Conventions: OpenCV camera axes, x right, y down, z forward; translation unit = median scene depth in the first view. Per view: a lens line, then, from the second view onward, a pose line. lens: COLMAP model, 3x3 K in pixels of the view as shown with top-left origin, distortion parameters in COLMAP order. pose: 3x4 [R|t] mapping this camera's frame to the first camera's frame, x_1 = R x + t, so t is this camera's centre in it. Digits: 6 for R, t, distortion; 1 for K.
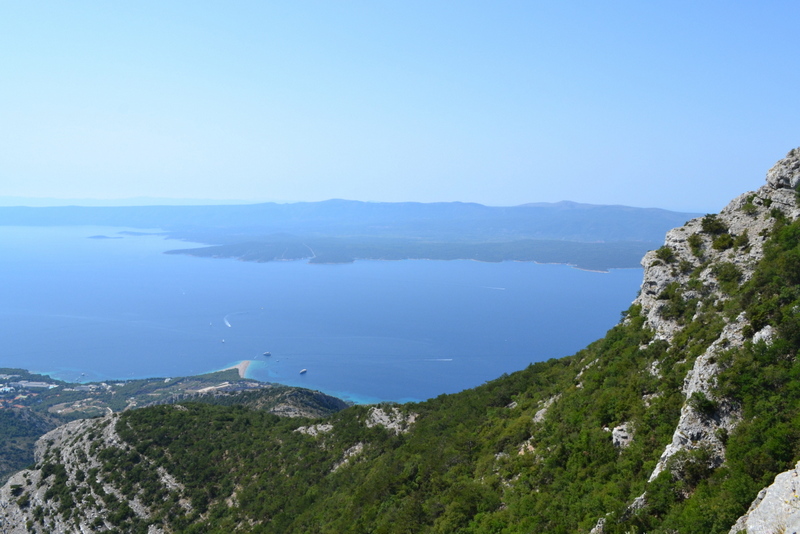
lens RADIAL K [[703.0, 0, 383.9], [0, 703.0, 268.2], [0, 0, 1]] dist [-0.001297, 0.005157]
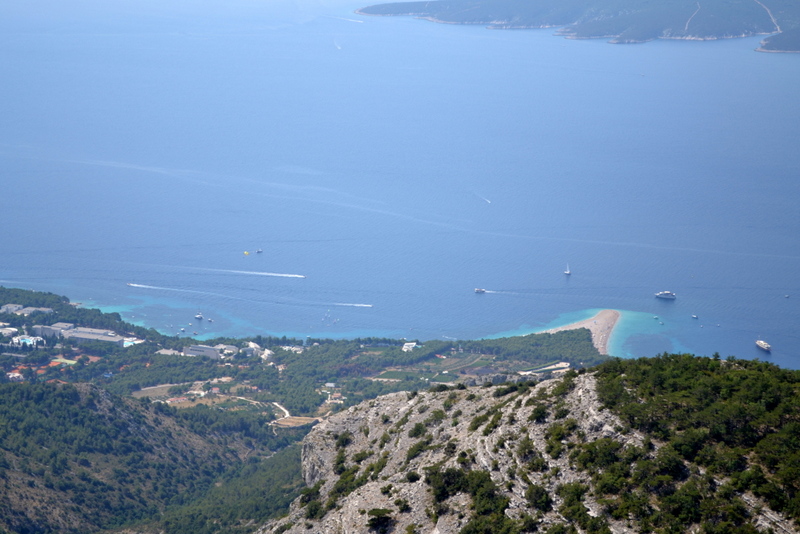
lens RADIAL K [[1991.6, 0, 360.5], [0, 1991.6, 271.3], [0, 0, 1]] dist [-0.025982, 0.000000]
pose [[0.955574, 0.057109, -0.289165, -0.171087], [-0.026765, 0.993810, 0.107825, 0.031186], [0.293533, -0.095295, 0.951187, -0.121320]]
